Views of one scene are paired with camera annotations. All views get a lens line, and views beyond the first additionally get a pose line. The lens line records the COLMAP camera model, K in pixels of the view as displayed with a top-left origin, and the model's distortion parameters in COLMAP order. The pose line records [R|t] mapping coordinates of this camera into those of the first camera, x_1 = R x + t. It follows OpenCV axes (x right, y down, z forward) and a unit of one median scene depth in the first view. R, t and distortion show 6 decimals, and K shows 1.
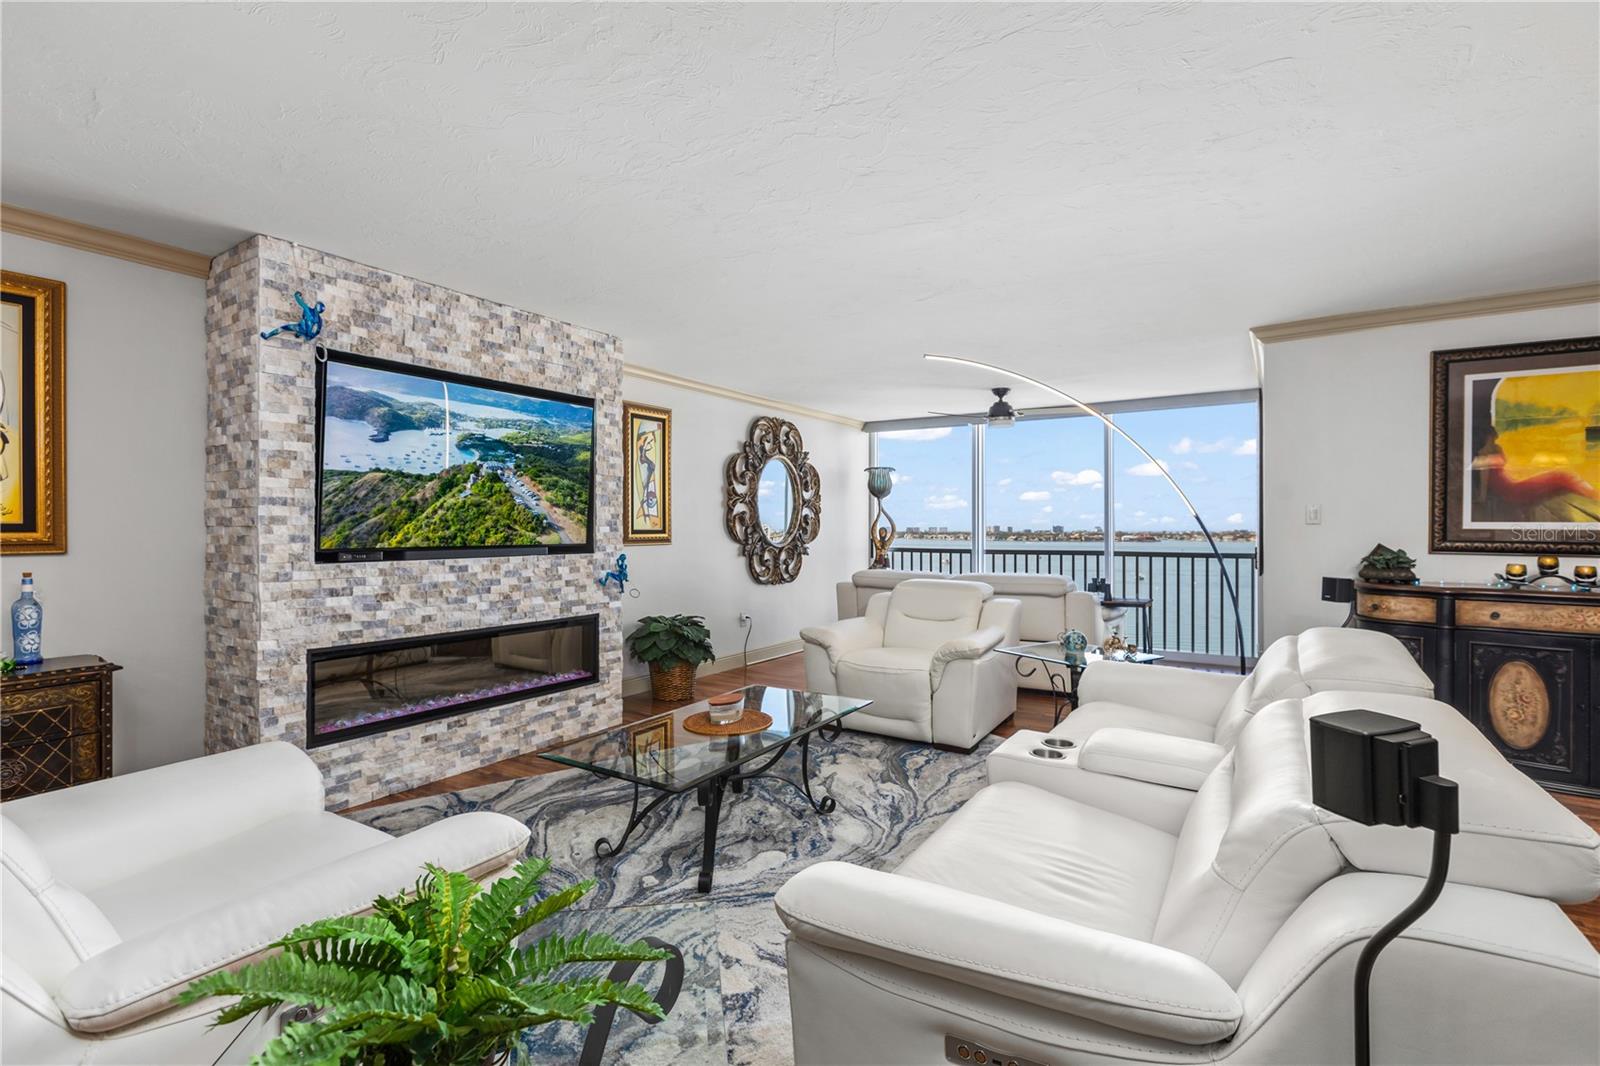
lens RADIAL K [[728.8, 0, 792.0], [0, 728.8, 530.9], [0, 0, 1]] dist [-0.000136, -0.003229]
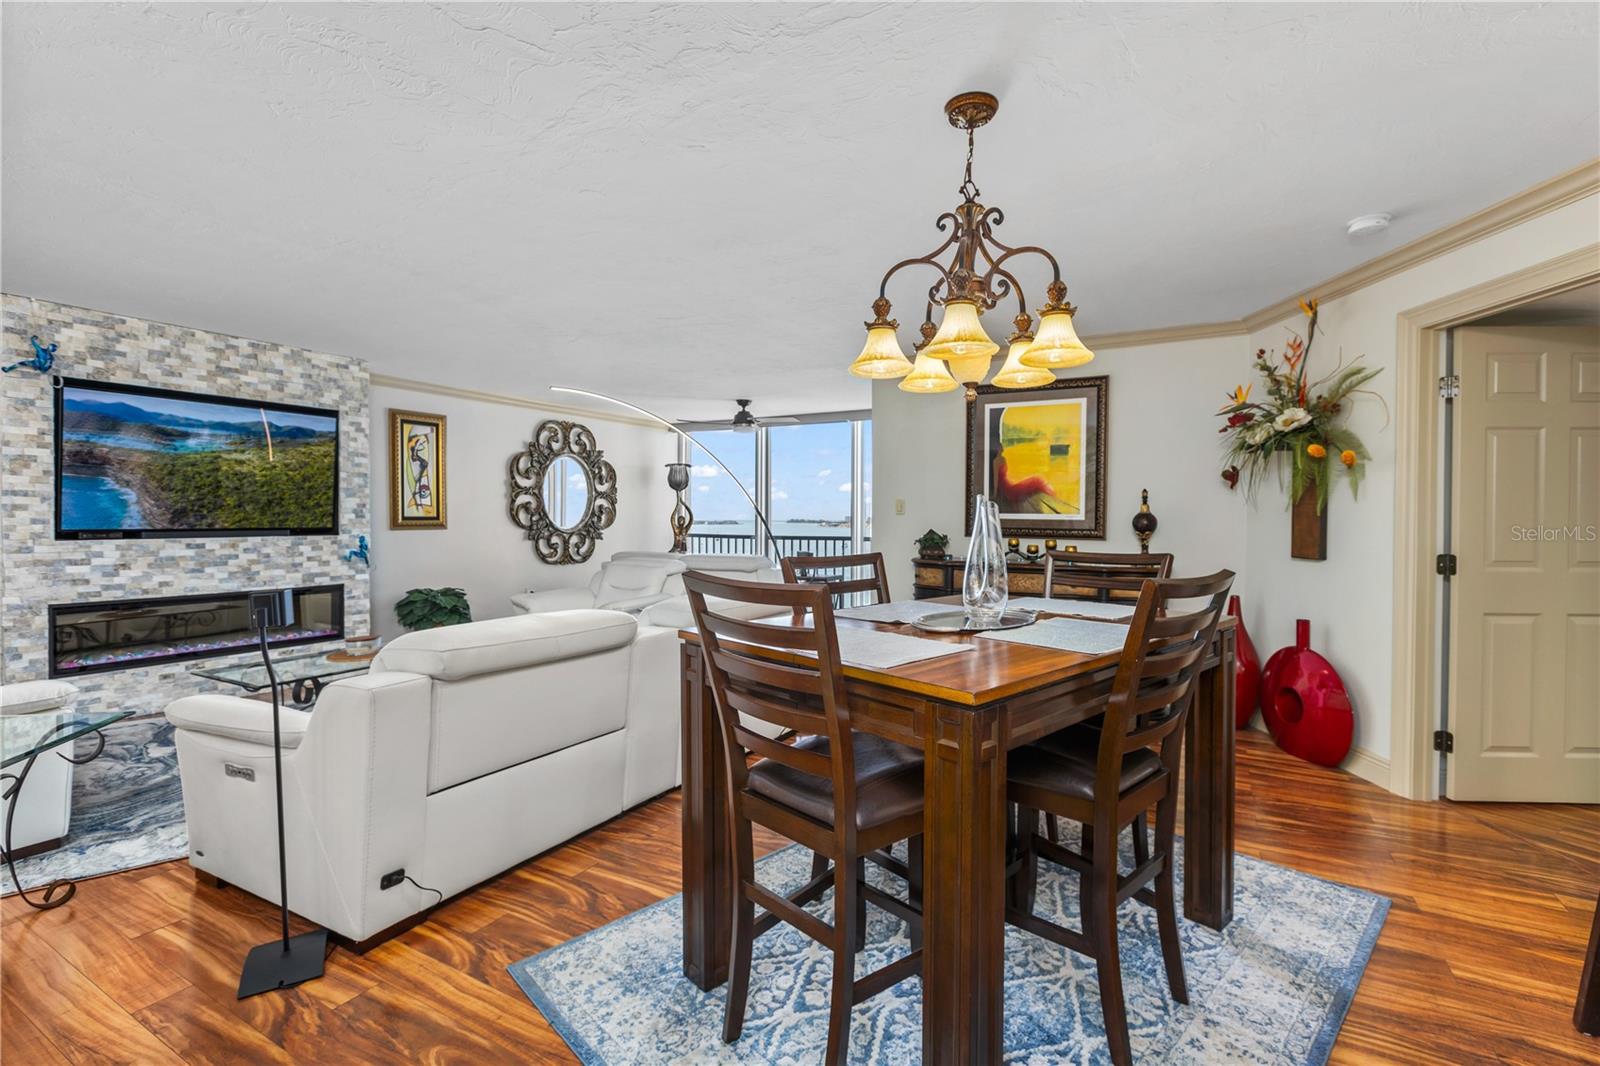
lens RADIAL K [[728.8, 0, 806.3], [0, 728.8, 533.8], [0, 0, 1]] dist [-0.000136, -0.003229]
pose [[0.999010, 0.004640, 0.044233, 0.498501], [-0.005483, 0.999805, 0.018965, 0.000381], [-0.044137, -0.019189, 0.998841, -0.290656]]
